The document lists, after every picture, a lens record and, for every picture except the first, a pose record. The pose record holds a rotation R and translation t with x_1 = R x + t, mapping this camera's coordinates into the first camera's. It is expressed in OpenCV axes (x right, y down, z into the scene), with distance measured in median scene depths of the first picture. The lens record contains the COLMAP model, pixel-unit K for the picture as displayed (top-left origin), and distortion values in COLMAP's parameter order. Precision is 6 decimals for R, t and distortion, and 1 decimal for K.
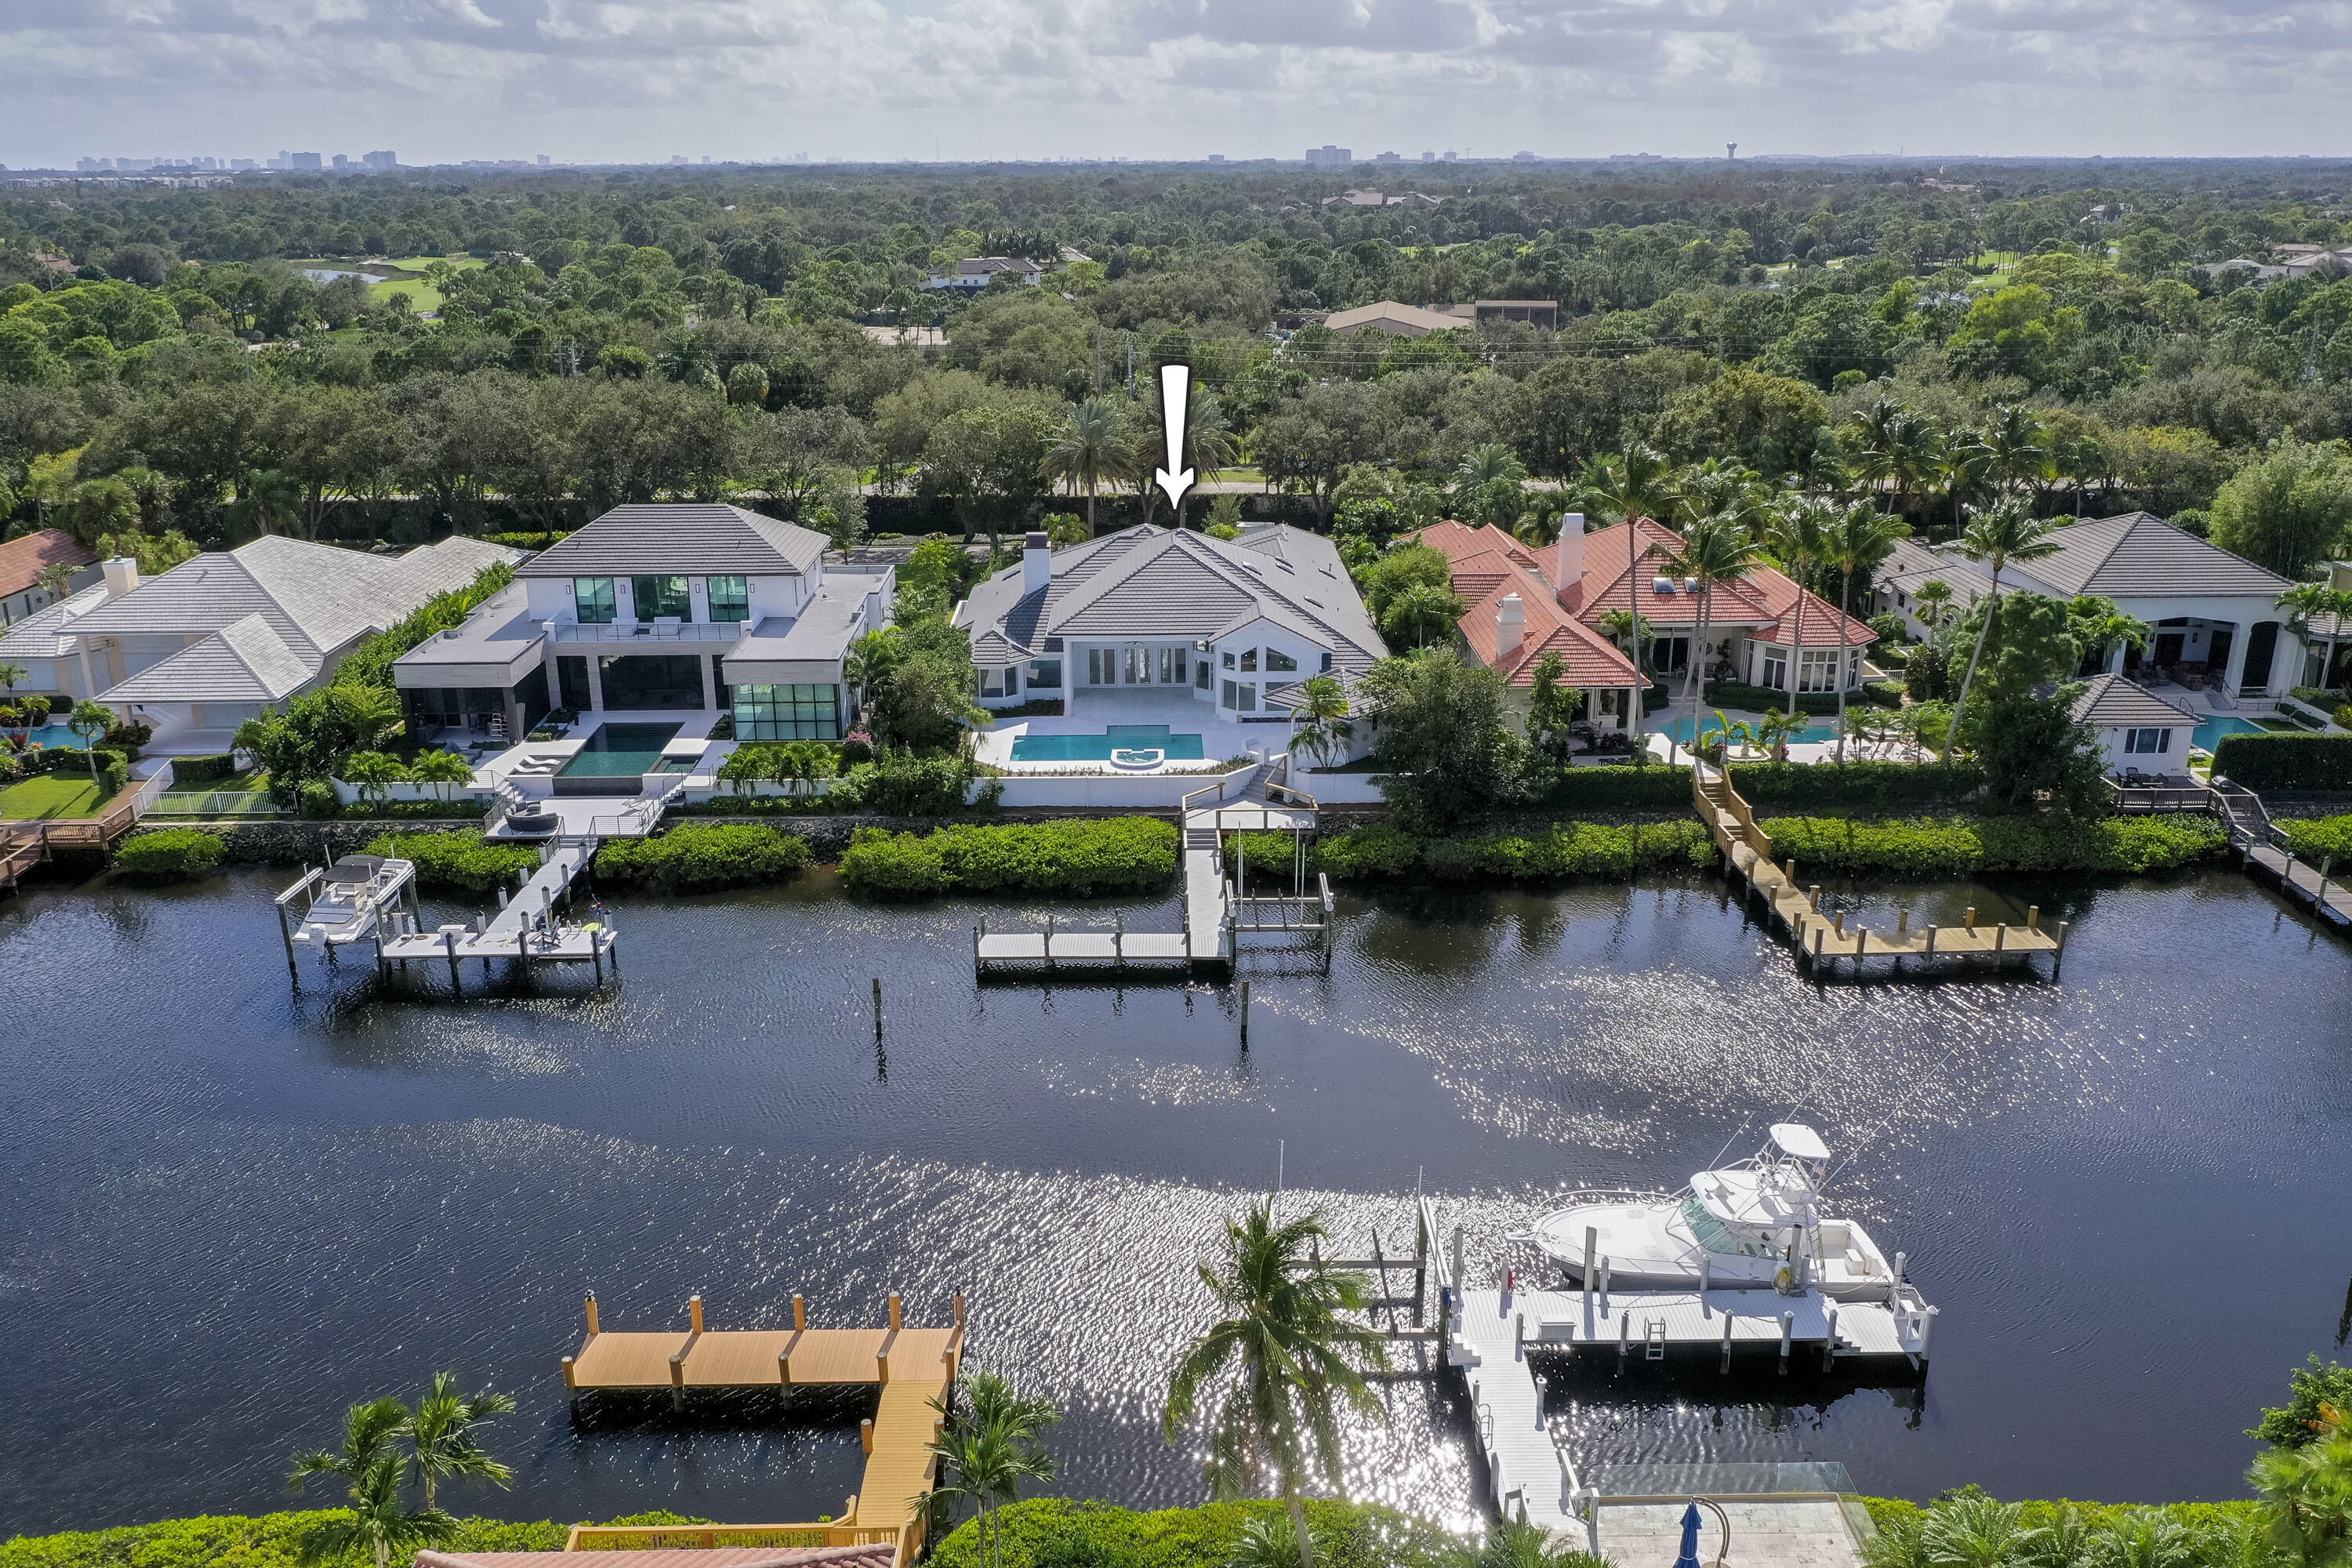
lens RADIAL K [[1835.4, 0, 1176.0], [0, 1835.4, 784.0], [0, 0, 1]] dist [0.001386, -0.004789]
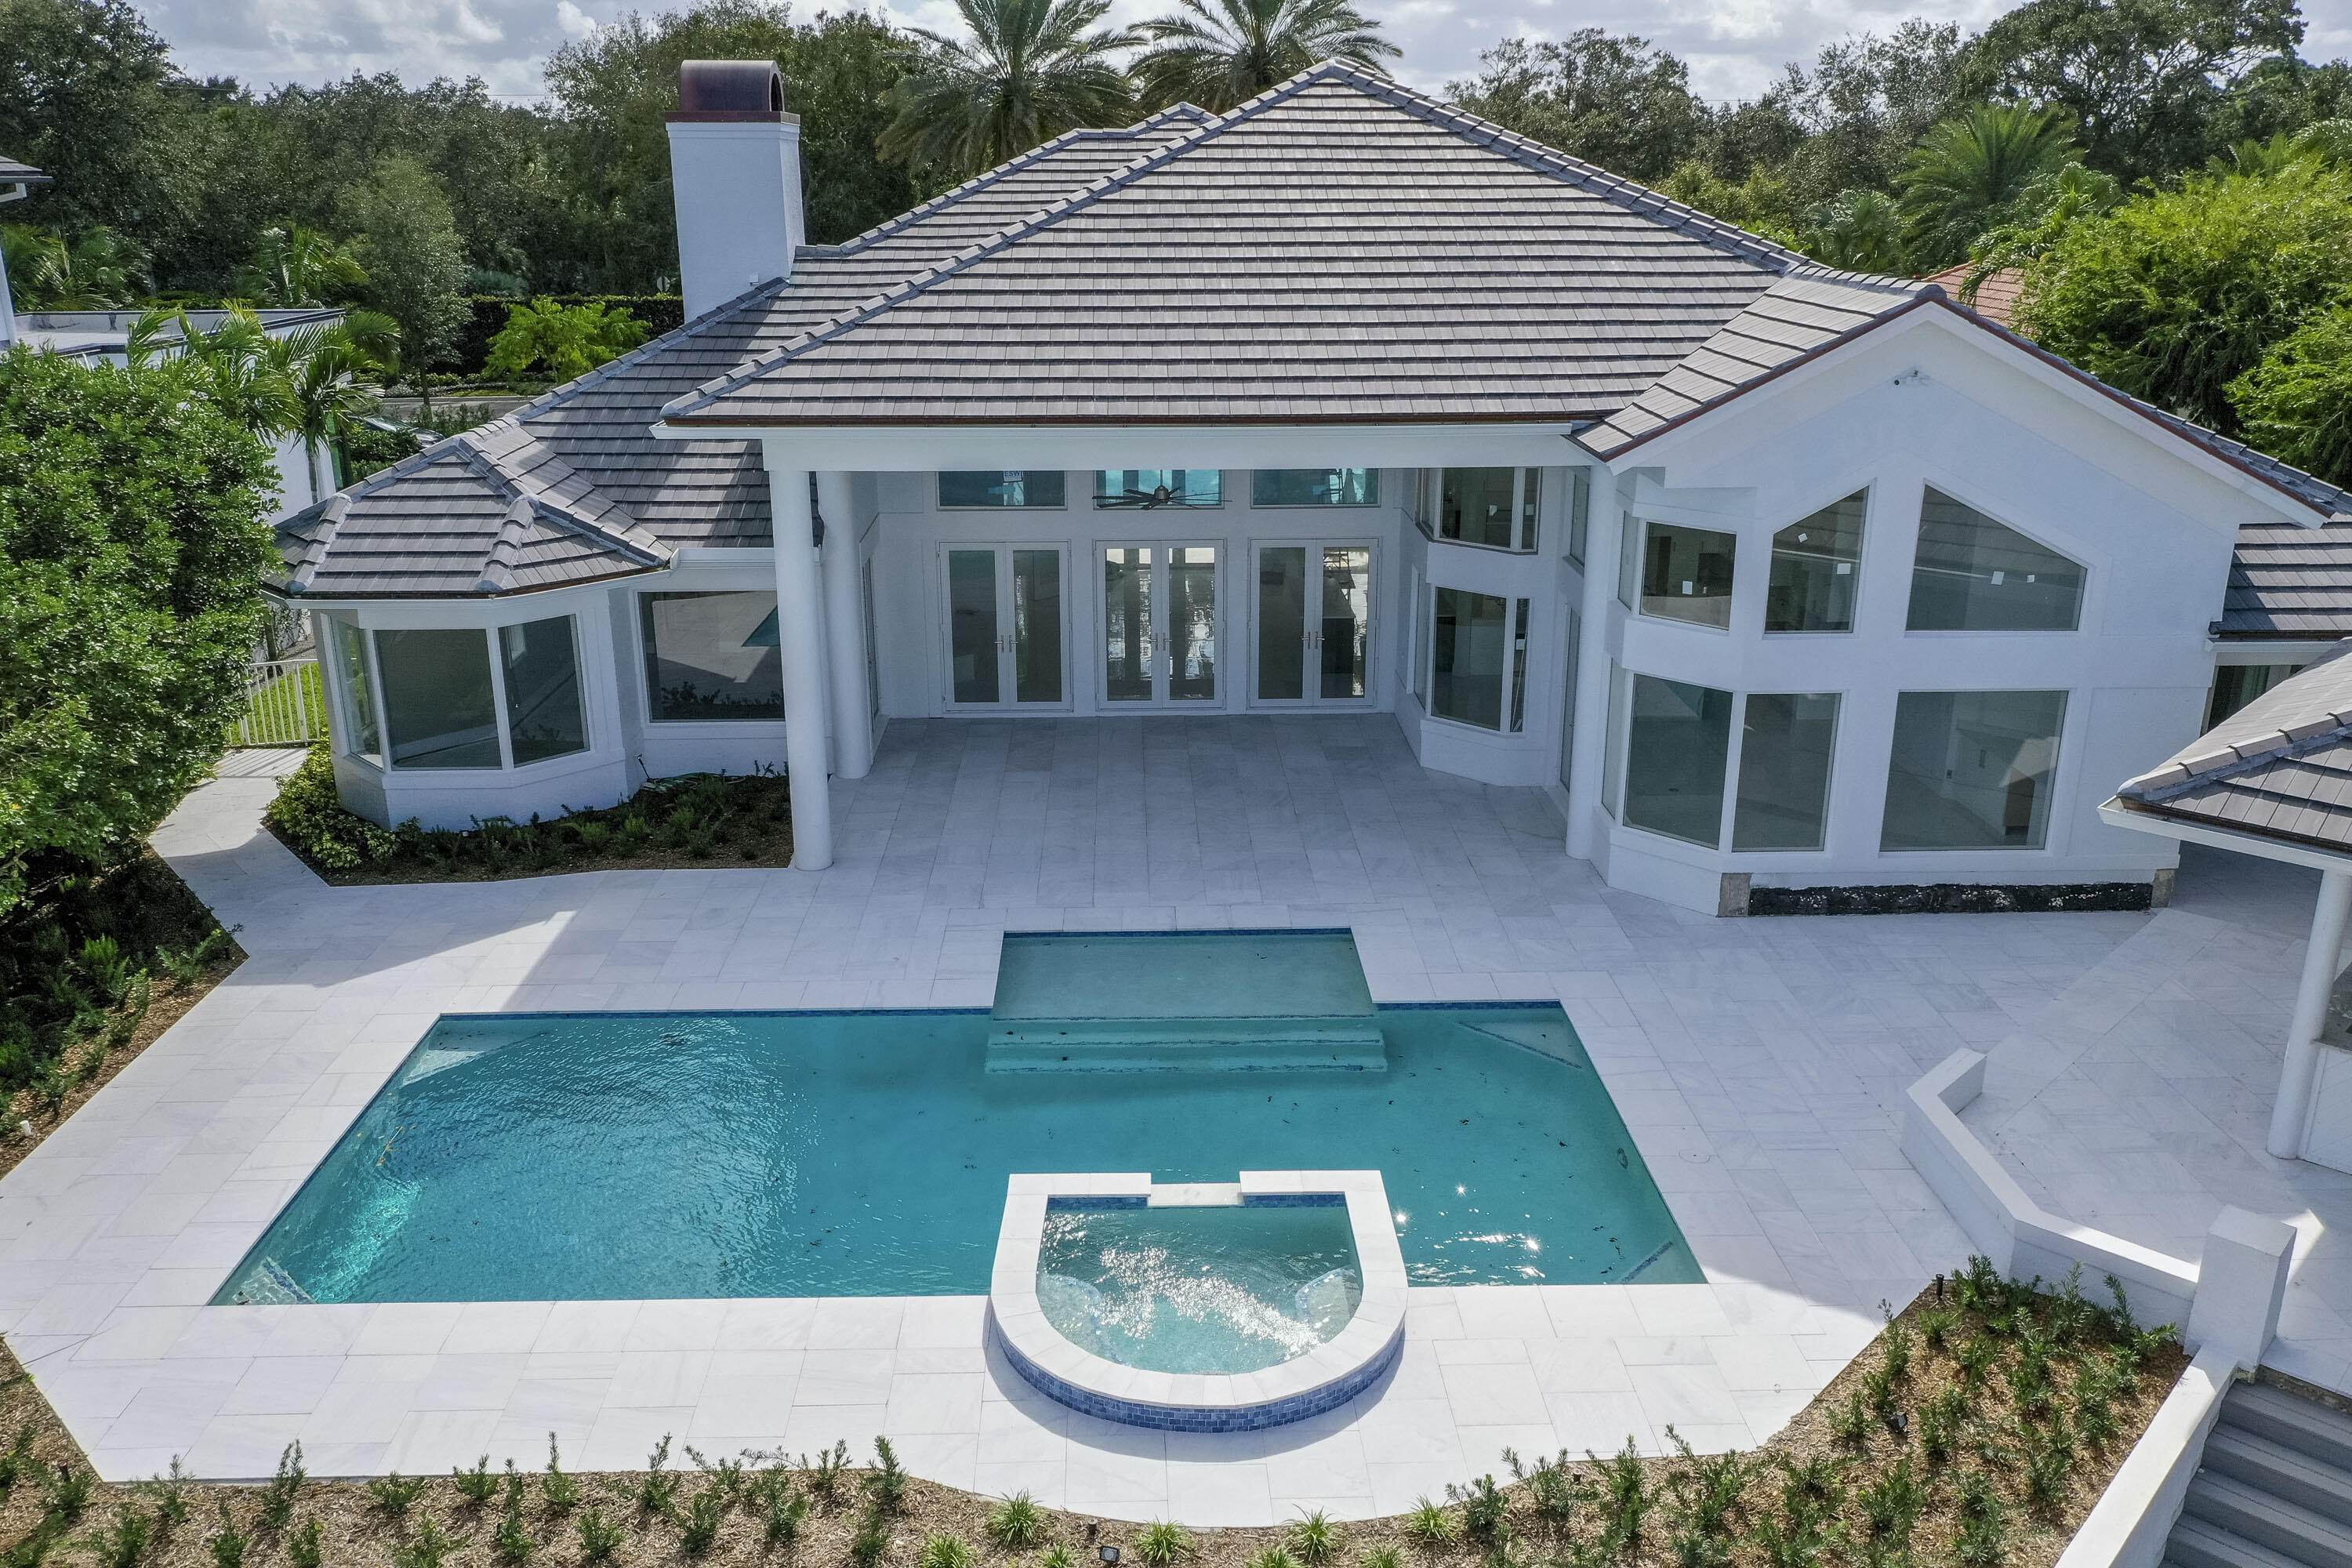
lens RADIAL K [[1835.4, 0, 1176.0], [0, 1835.4, 784.0], [0, 0, 1]] dist [0.001386, -0.004789]
pose [[0.999909, -0.002116, 0.013320, -0.022988], [0.002259, 0.999940, -0.010759, -0.044458], [-0.013297, 0.010788, 0.999853, 0.819518]]
